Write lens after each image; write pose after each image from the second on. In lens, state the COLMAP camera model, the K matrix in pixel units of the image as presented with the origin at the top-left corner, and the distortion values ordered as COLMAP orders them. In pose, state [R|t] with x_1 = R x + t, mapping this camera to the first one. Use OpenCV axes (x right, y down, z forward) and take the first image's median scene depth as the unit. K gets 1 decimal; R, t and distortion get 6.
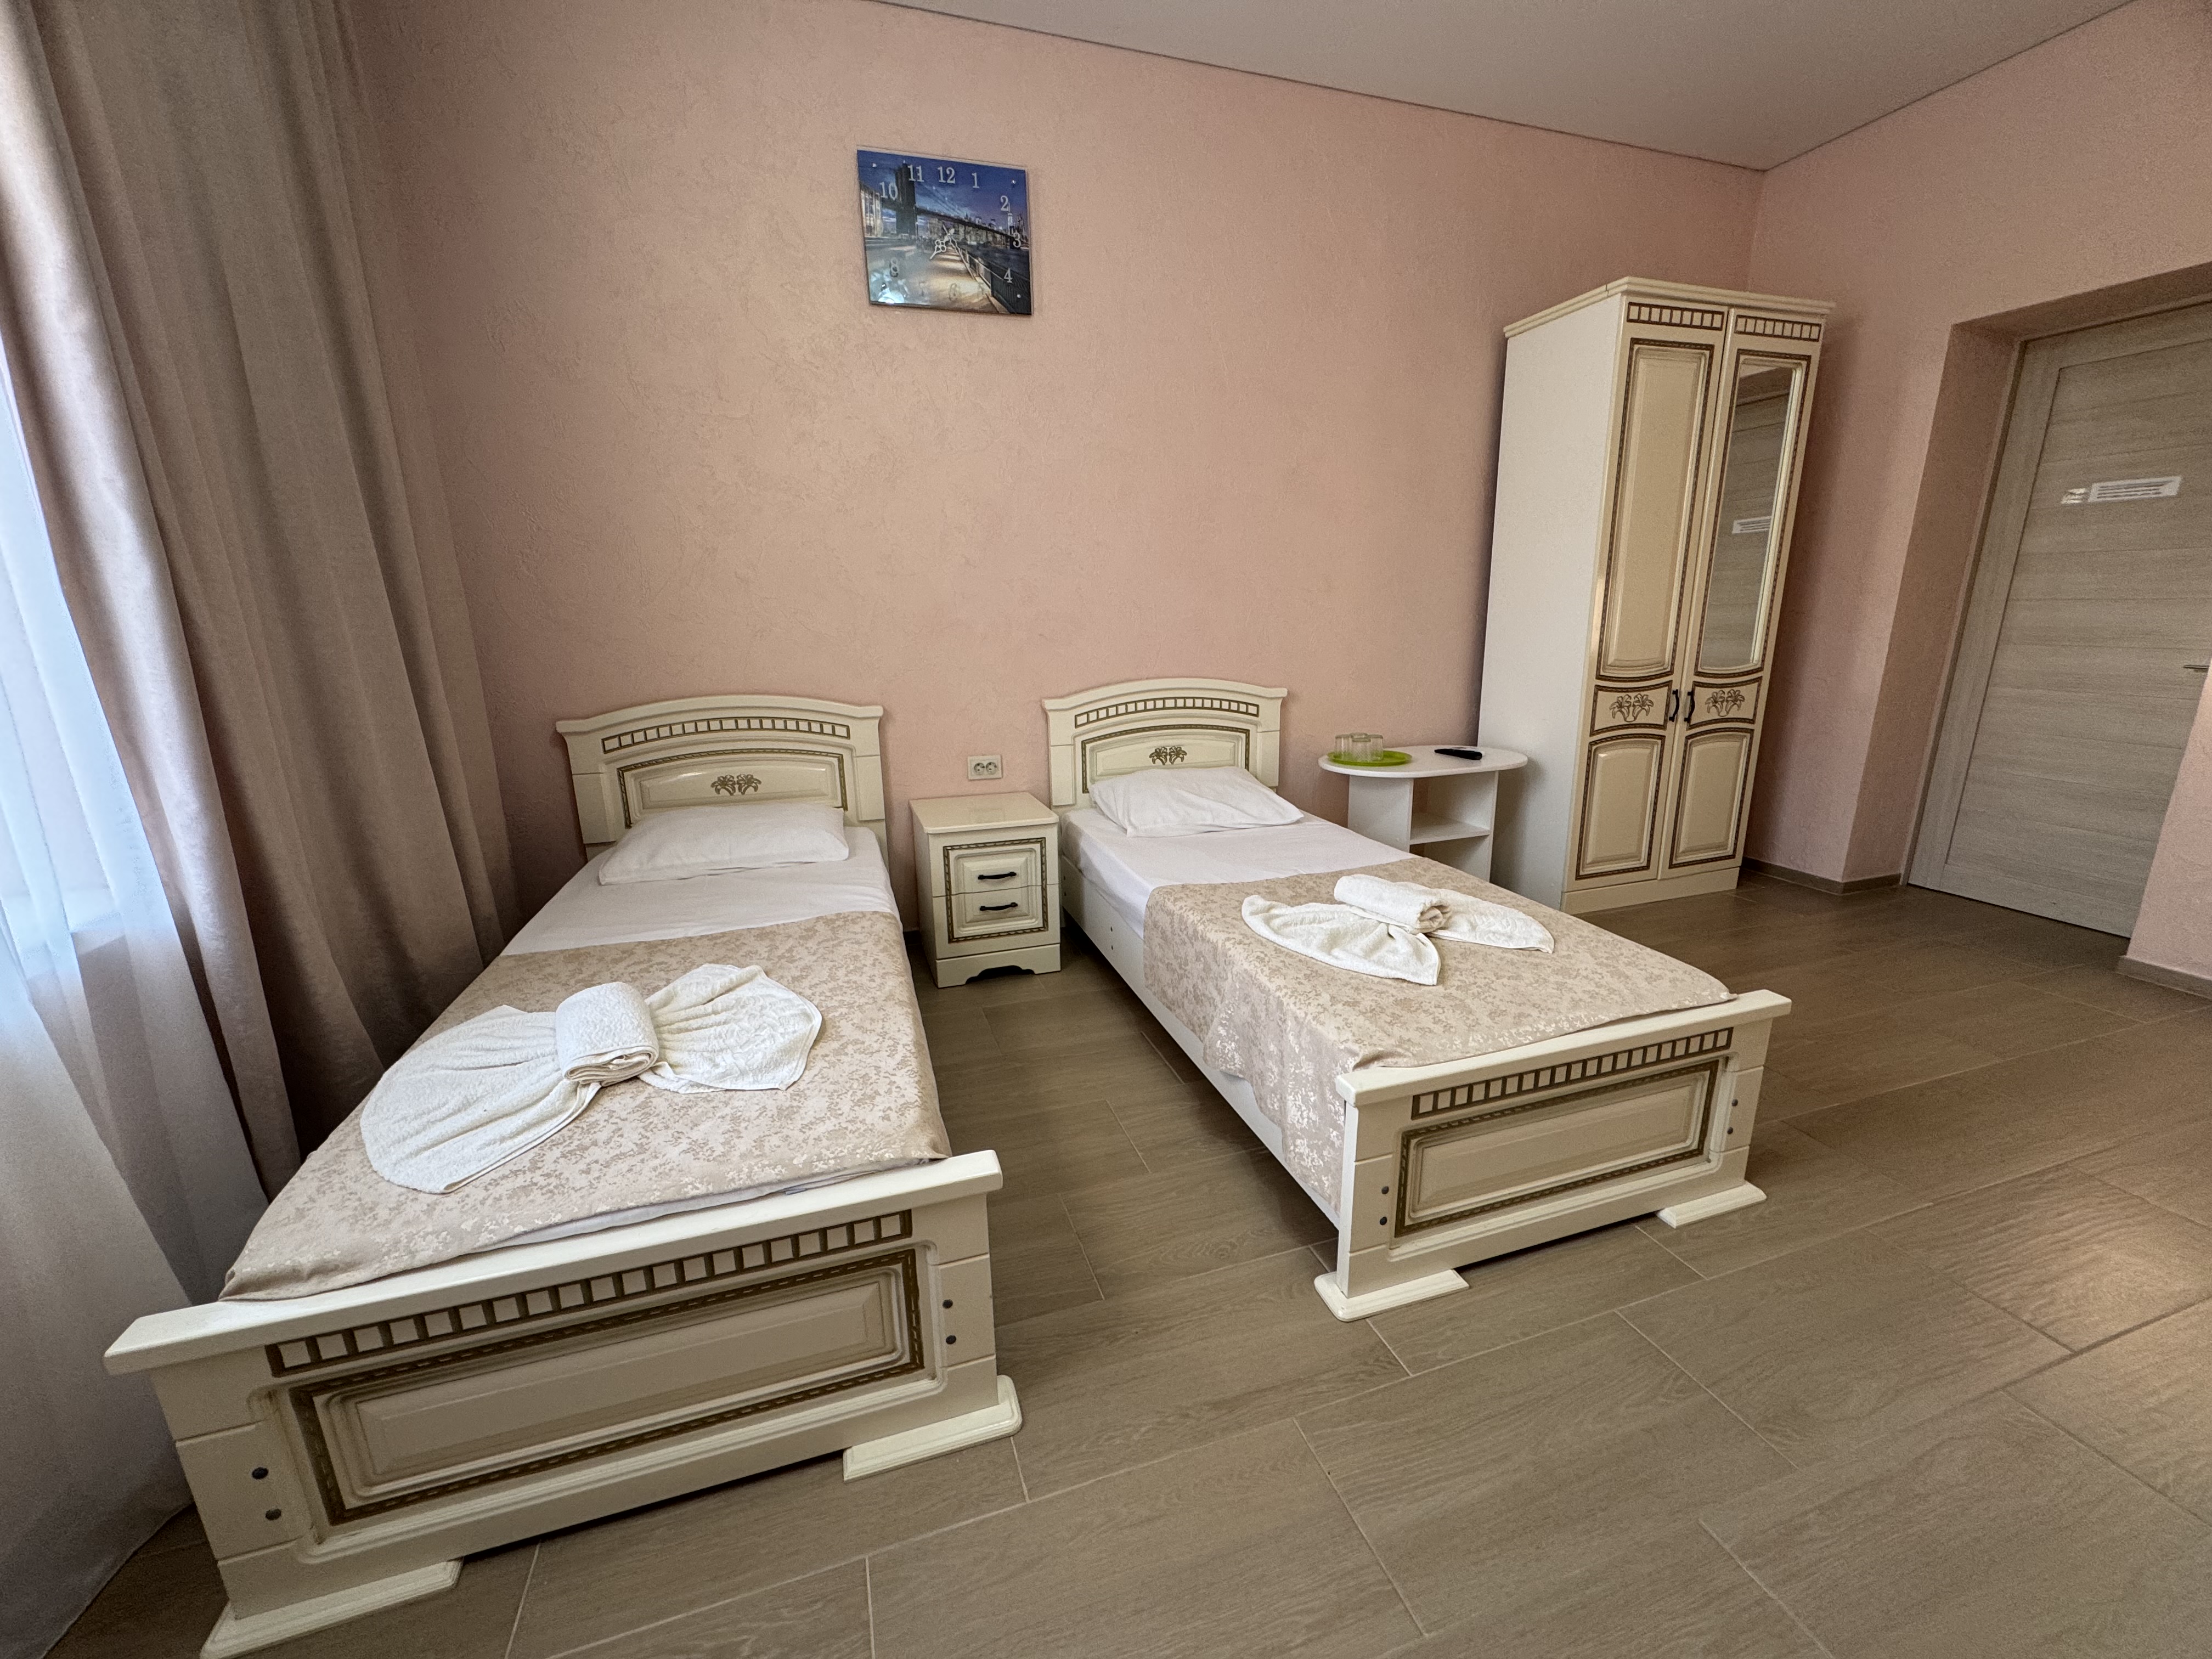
lens RADIAL K [[887.4, 0, 1106.0], [0, 887.4, 829.5], [0, 0, 1]] dist [-0.002349, 0.000348]
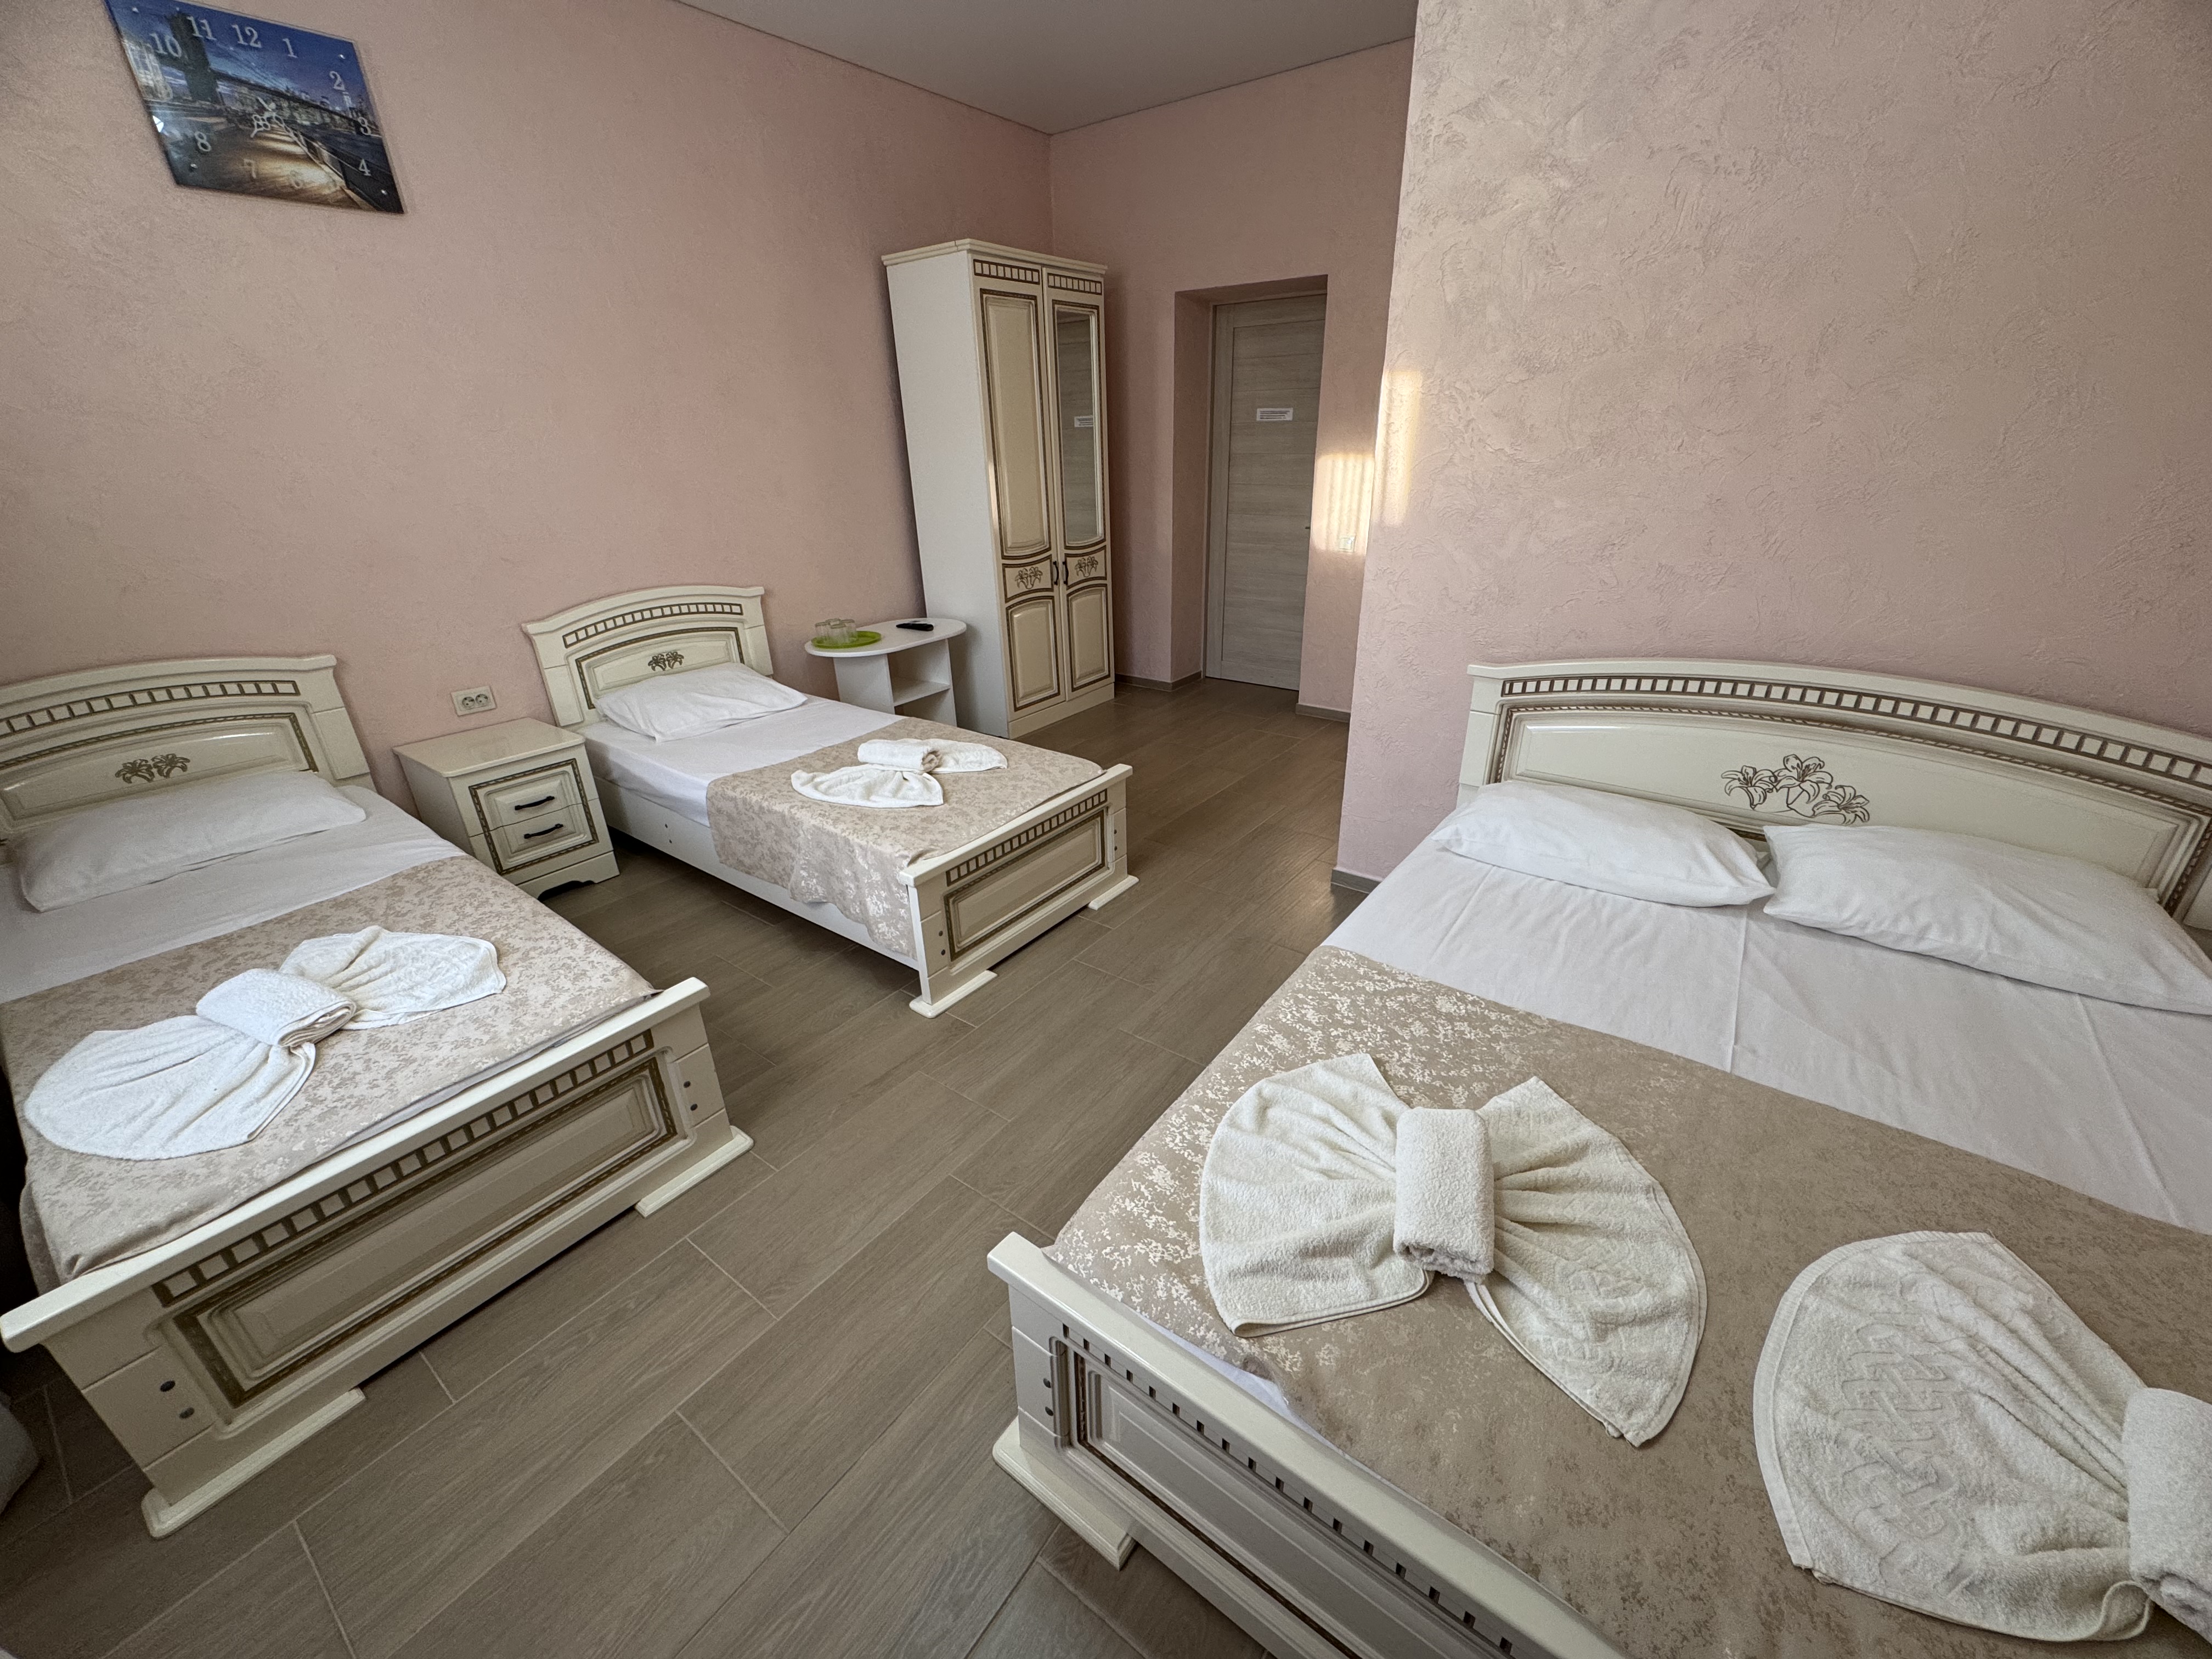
lens RADIAL K [[887.4, 0, 1106.0], [0, 887.4, 829.5], [0, 0, 1]] dist [-0.002349, 0.000348]
pose [[0.819925, -0.238809, 0.520282, -0.159665], [0.150568, 0.966797, 0.206475, -0.043136], [-0.552315, -0.090956, 0.828658, -0.332221]]
